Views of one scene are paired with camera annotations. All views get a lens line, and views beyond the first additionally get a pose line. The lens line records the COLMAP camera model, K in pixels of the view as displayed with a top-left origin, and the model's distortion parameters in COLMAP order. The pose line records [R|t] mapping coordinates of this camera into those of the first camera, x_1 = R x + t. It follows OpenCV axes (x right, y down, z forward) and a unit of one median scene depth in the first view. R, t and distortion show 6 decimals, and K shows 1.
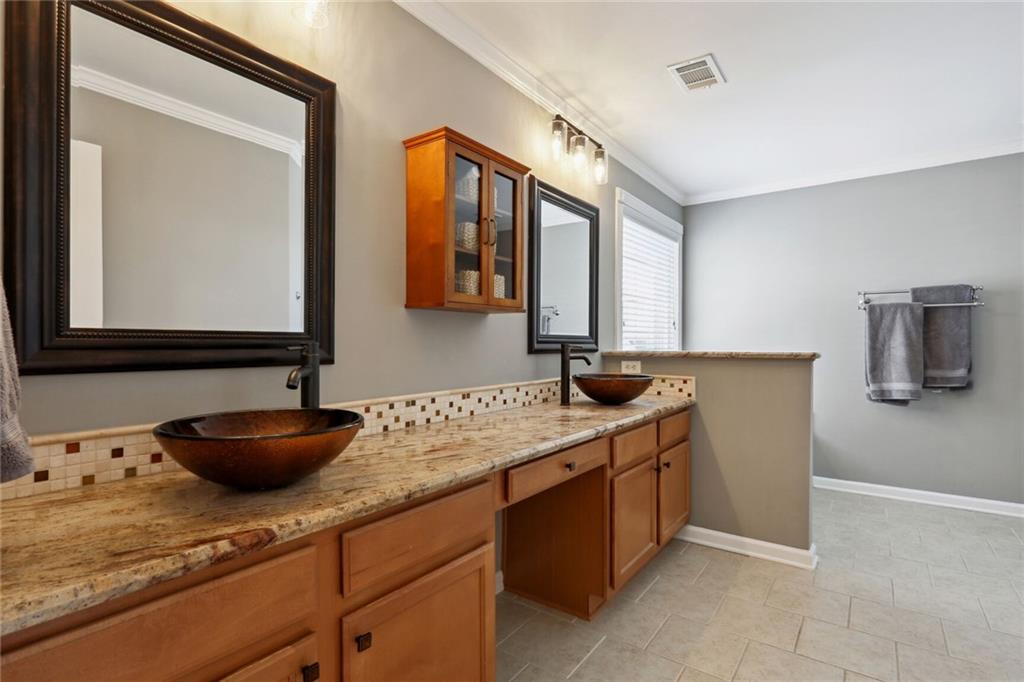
lens RADIAL K [[491.6, 0, 512.9], [0, 491.6, 345.5], [0, 0, 1]] dist [0.000759, 0.002042]
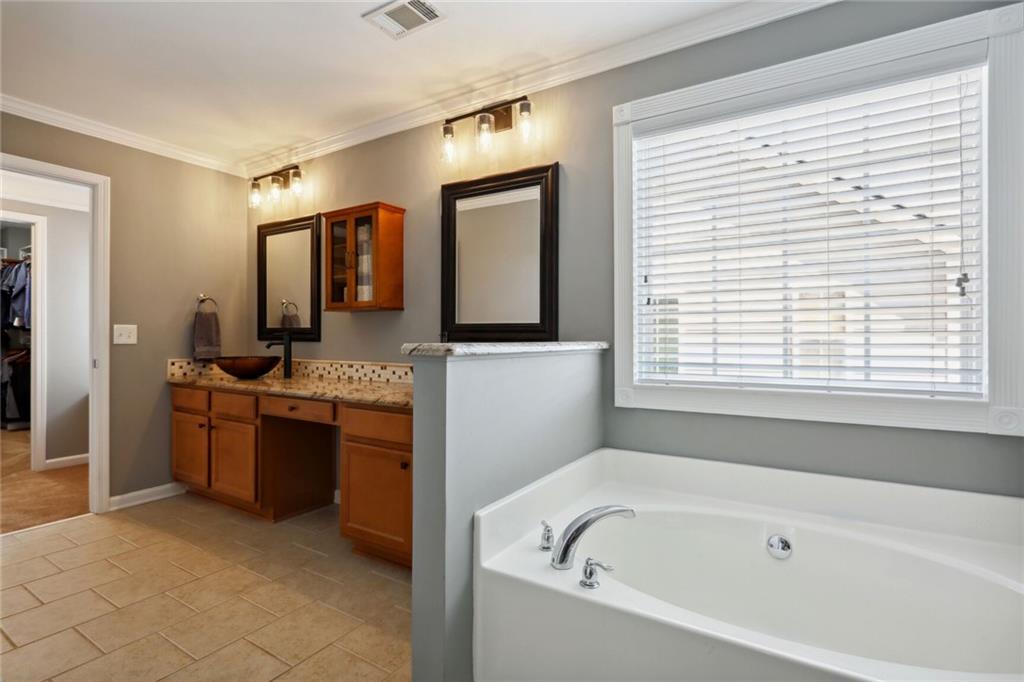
lens RADIAL K [[491.6, 0, 520.8], [0, 491.6, 324.3], [0, 0, 1]] dist [0.000759, 0.002042]
pose [[0.077402, -0.012305, -0.996924, 1.500465], [0.000063, 0.999924, -0.012337, -0.011769], [0.997000, 0.000892, 0.077396, 1.366596]]
